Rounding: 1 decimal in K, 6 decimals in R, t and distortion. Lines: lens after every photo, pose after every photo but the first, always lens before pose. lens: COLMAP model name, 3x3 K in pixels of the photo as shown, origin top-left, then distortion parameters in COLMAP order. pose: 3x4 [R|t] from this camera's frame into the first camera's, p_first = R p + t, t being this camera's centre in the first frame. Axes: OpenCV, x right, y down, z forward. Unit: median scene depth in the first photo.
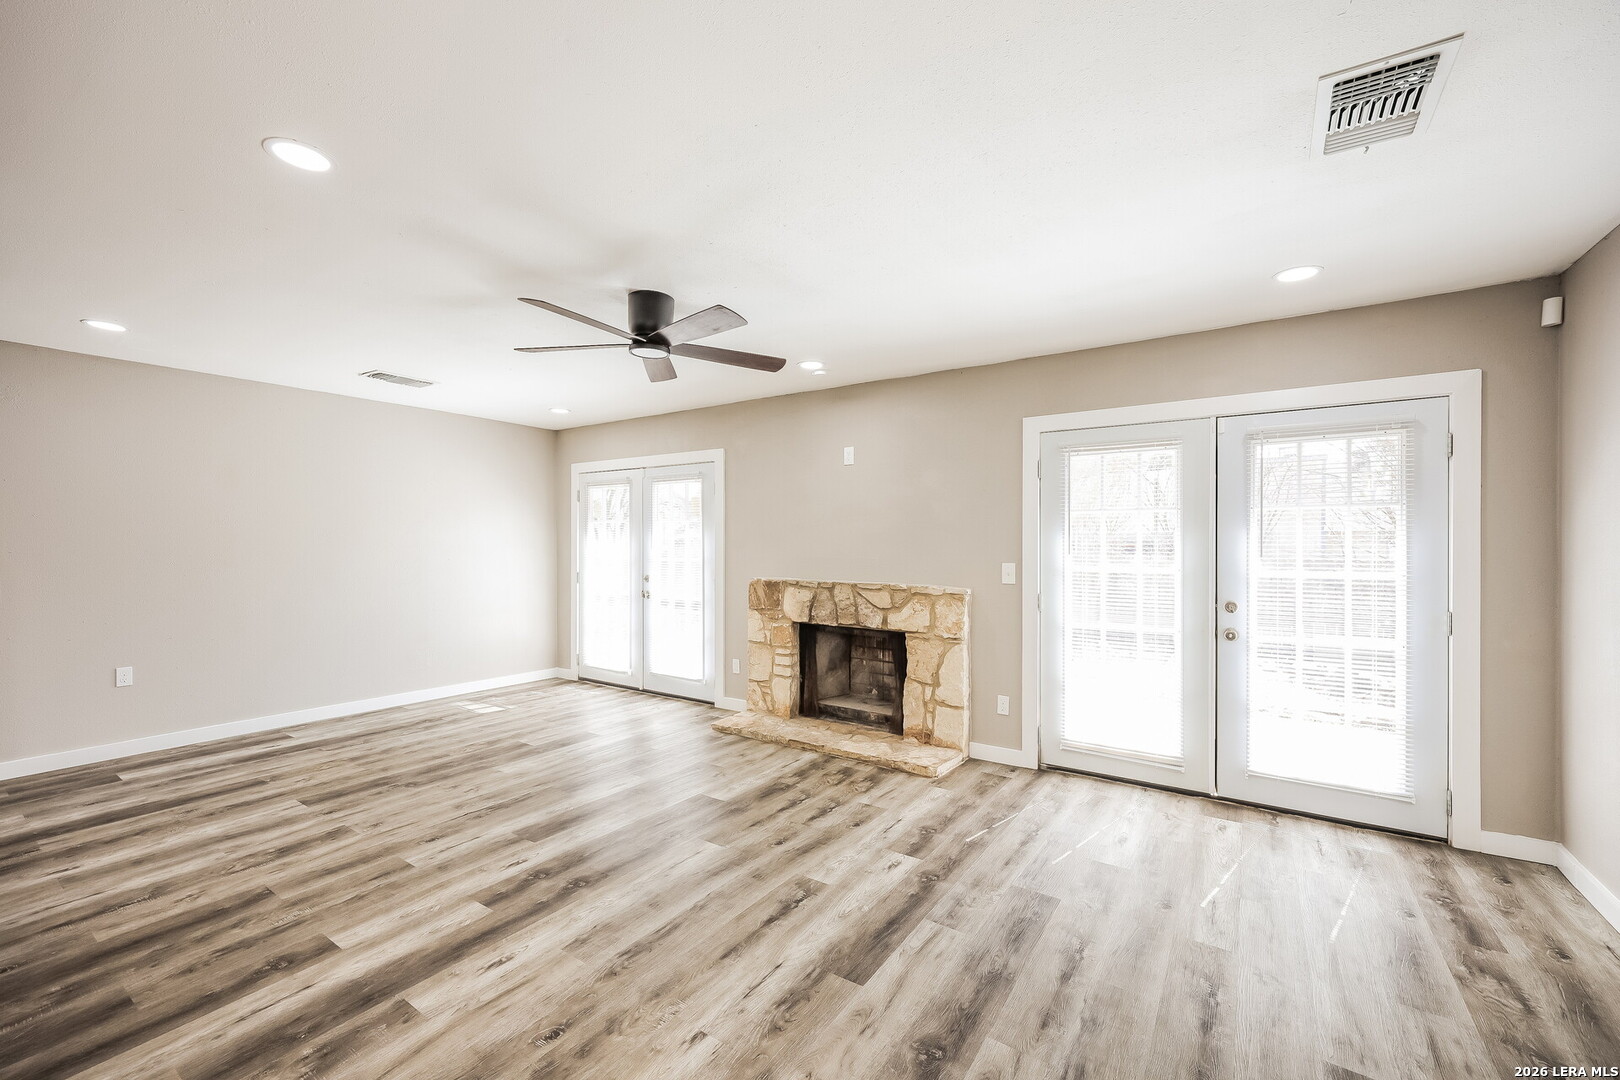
lens RADIAL K [[655.8, 0, 834.9], [0, 655.8, 540.6], [0, 0, 1]] dist [-0.002695, -0.000788]
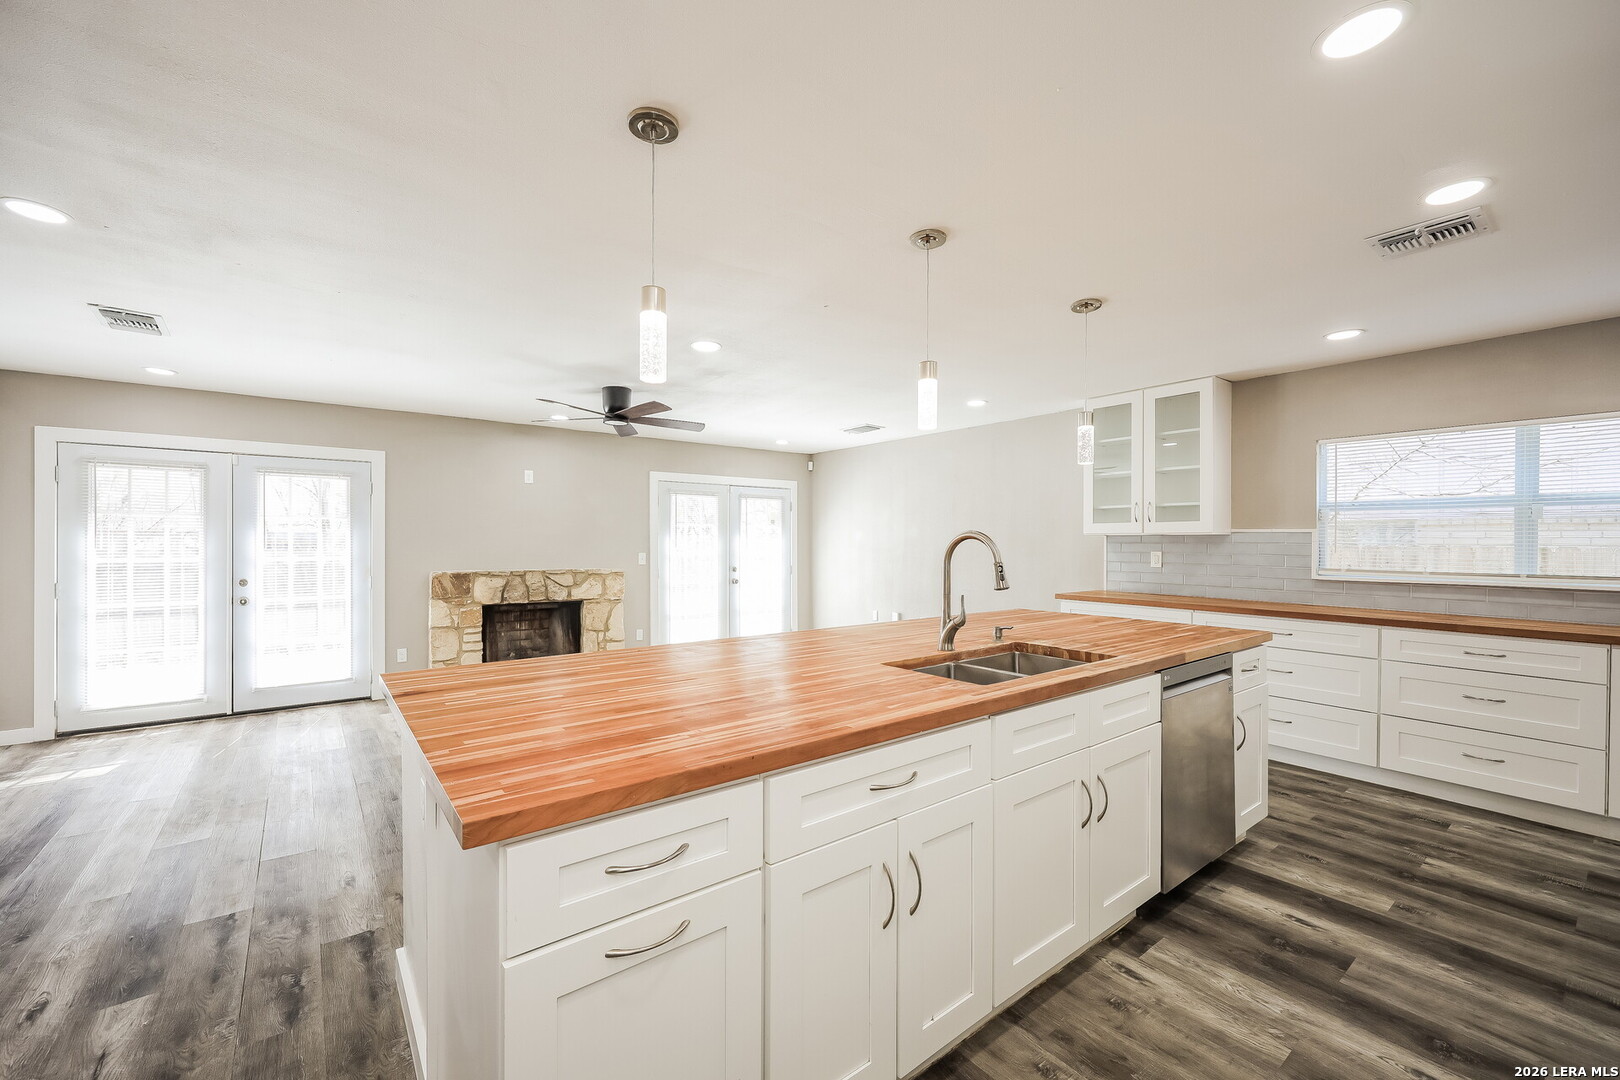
lens RADIAL K [[620.1, 0, 806.4], [0, 620.1, 544.8], [0, 0, 1]] dist [-0.003492, 0.000032]
pose [[0.328169, -0.005403, 0.944604, -1.138381], [-0.003753, 0.999968, 0.007023, -0.000576], [-0.944612, -0.005850, 0.328138, 0.043654]]
